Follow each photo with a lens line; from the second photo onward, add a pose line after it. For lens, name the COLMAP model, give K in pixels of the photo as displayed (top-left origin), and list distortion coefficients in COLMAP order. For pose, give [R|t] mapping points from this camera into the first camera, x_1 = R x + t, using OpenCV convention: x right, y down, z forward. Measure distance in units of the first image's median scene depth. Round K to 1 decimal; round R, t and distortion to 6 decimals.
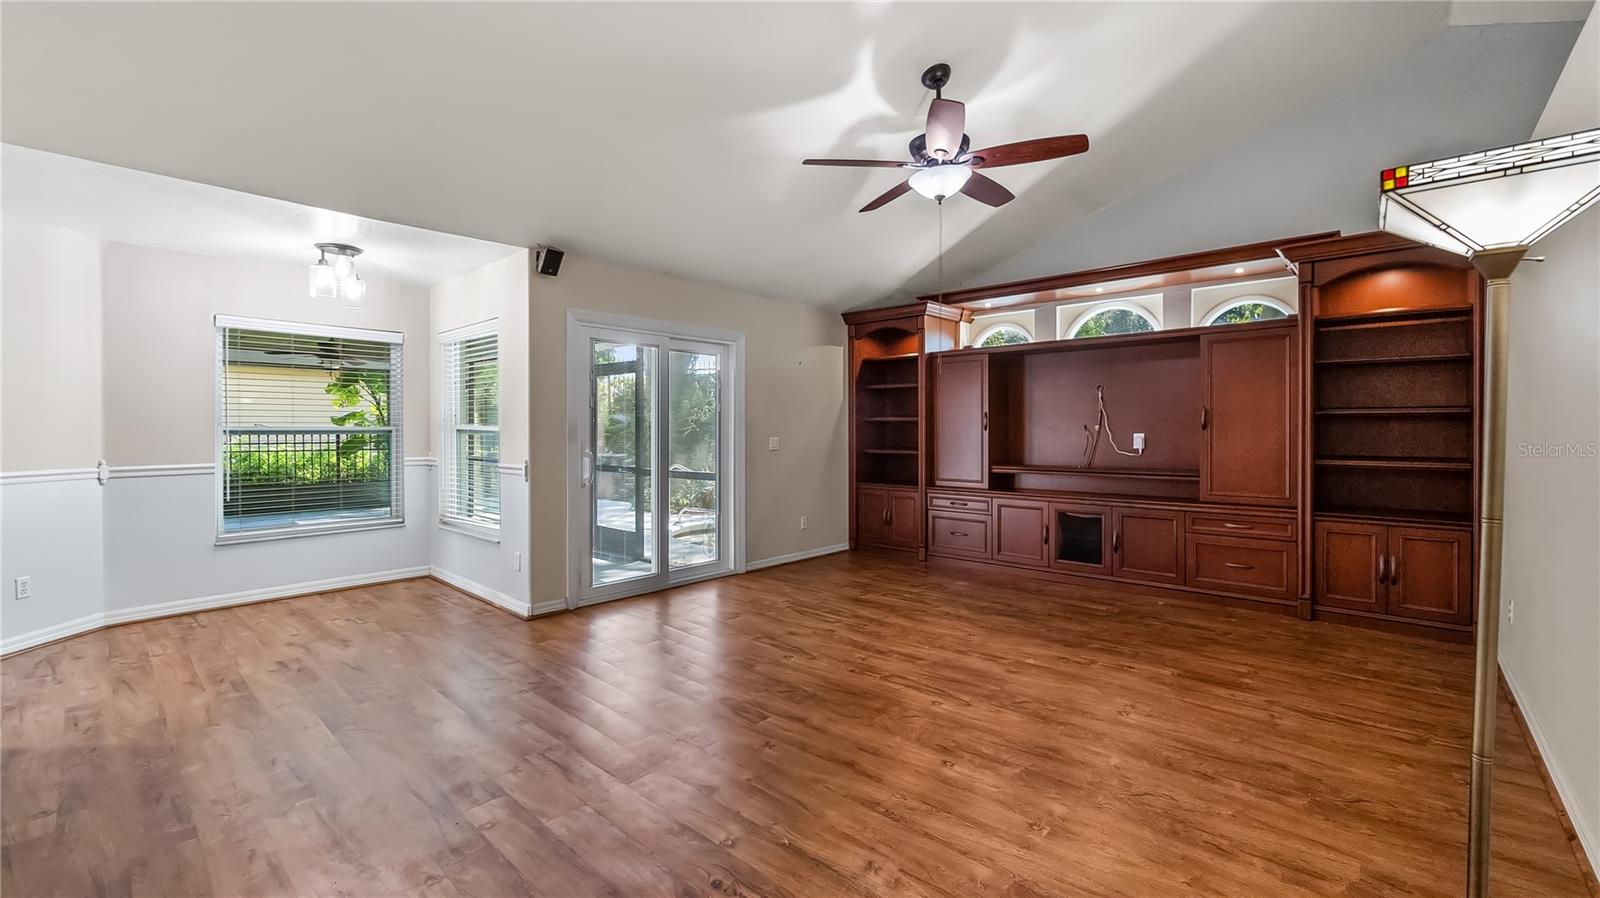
lens RADIAL K [[646.9, 0, 805.5], [0, 646.9, 434.3], [0, 0, 1]] dist [-0.007376, 0.000139]
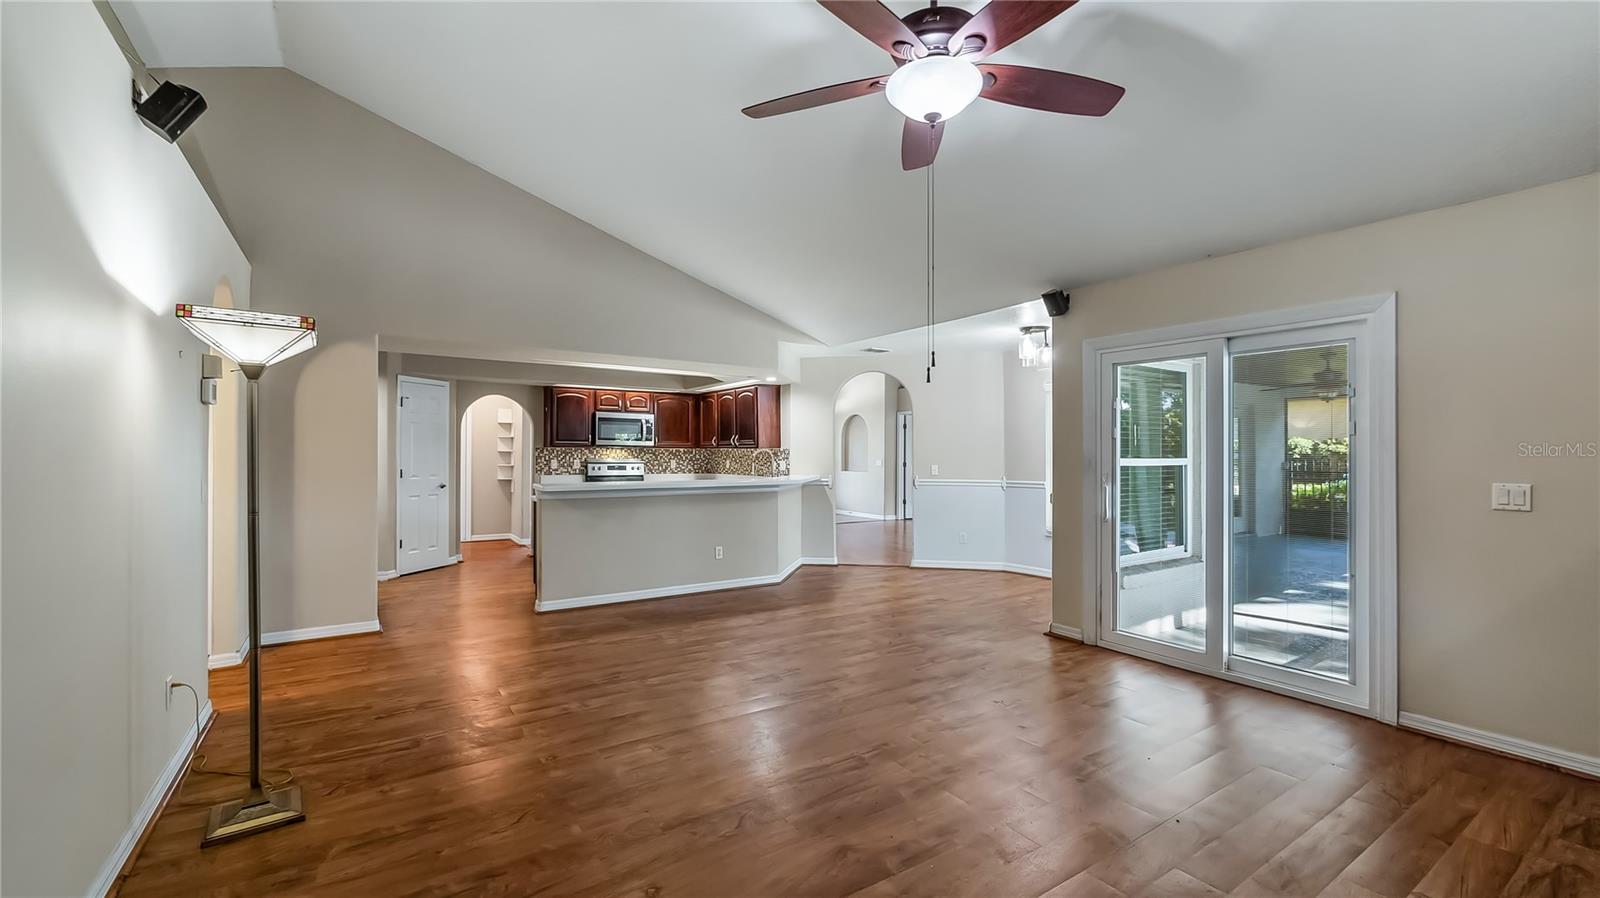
lens RADIAL K [[655.7, 0, 824.9], [0, 655.7, 451.8], [0, 0, 1]] dist [0.000241, 0.000099]
pose [[-0.217866, -0.005992, -0.975960, 0.701037], [-0.010479, 0.999938, -0.003800, -0.014188], [0.975922, 0.009399, -0.217915, 0.823894]]
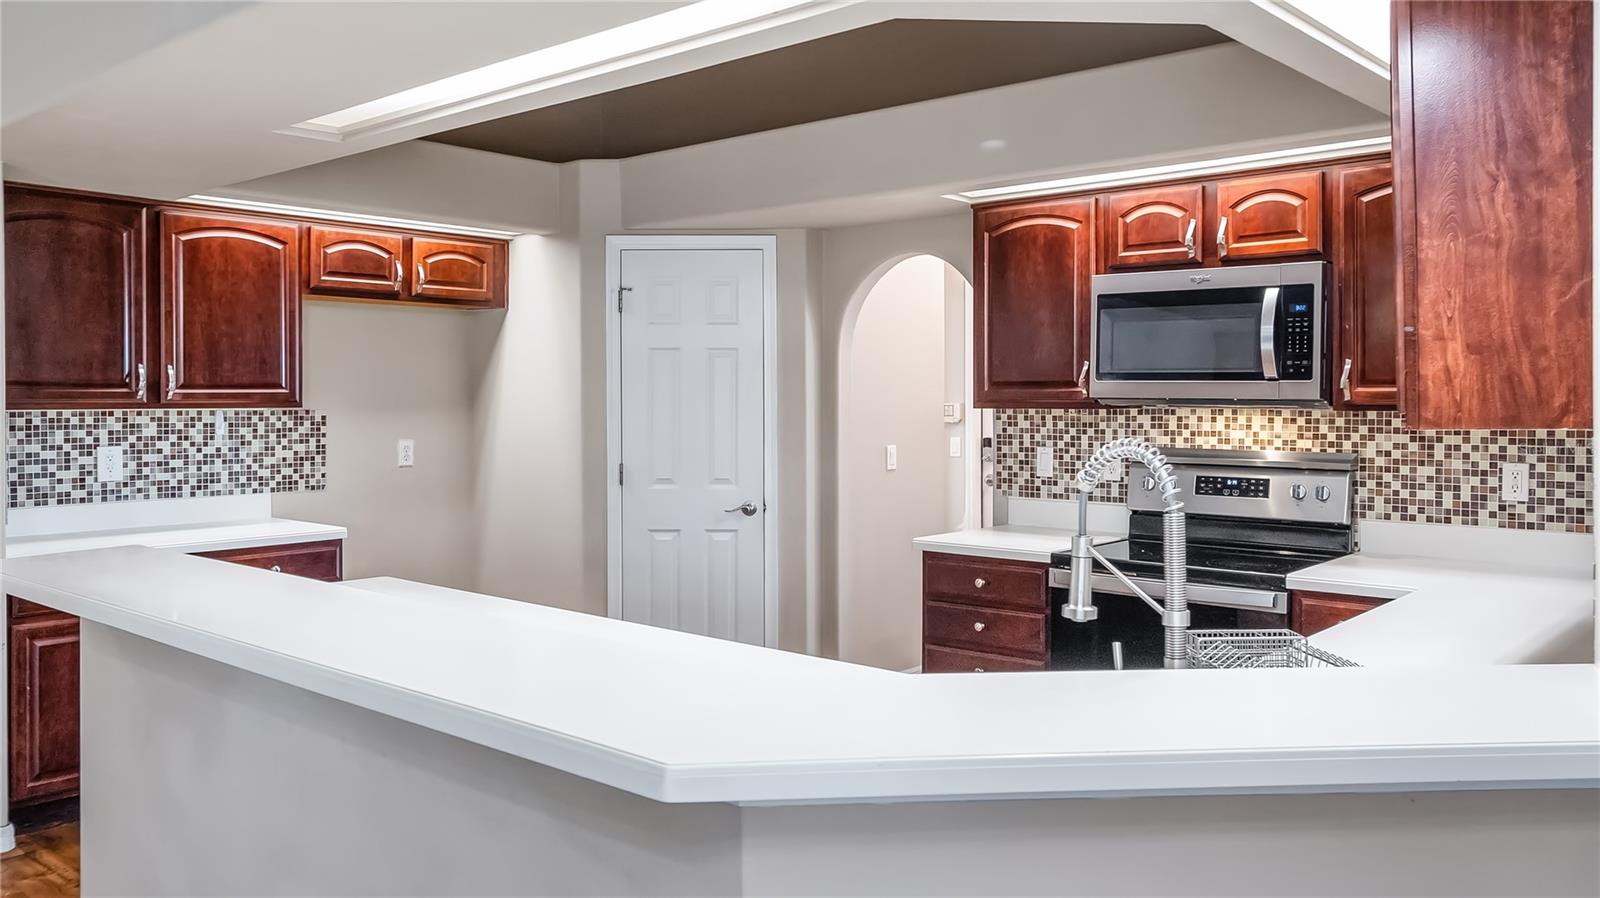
lens RADIAL K [[1252.5, 0, 826.7], [0, 1252.5, 403.4], [0, 0, 1]] dist [-0.000995, 0.001511]
pose [[-0.999905, 0.000677, -0.013734, -0.718665], [0.000477, 0.999894, 0.014542, -0.043560], [0.013742, 0.014534, -0.999800, 0.739001]]
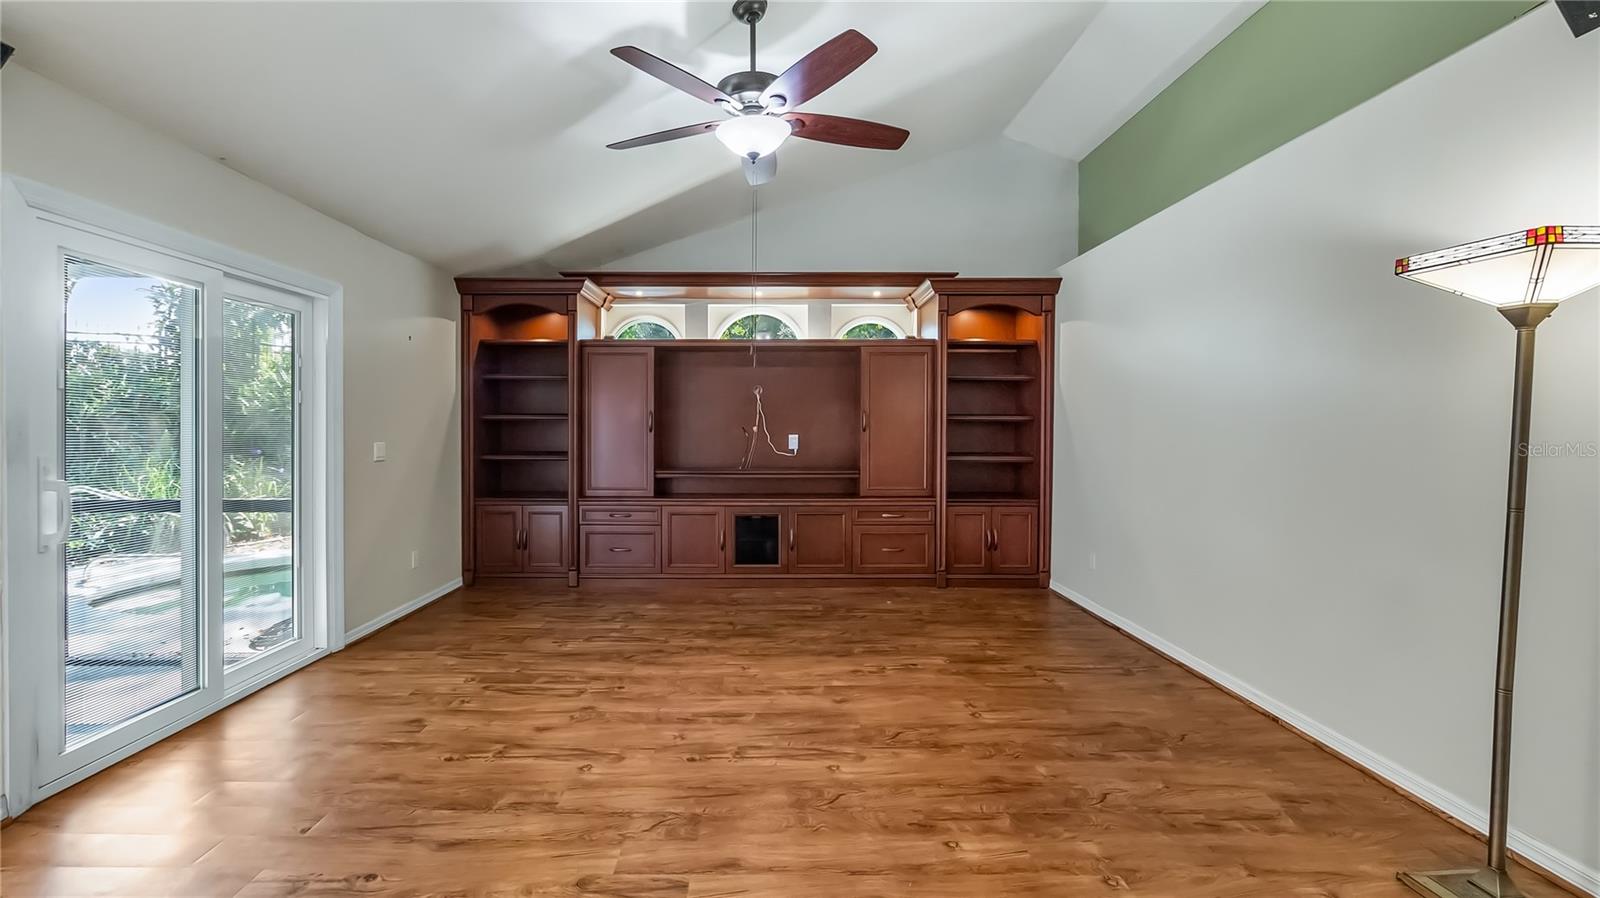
lens RADIAL K [[643.9, 0, 765.7], [0, 643.9, 435.4], [0, 0, 1]] dist [-0.007687, 0.000387]
pose [[0.746641, -0.005090, 0.665207, -0.263364], [0.001462, 0.999981, 0.006011, -0.008081], [-0.665225, -0.003516, 0.746635, 0.292655]]
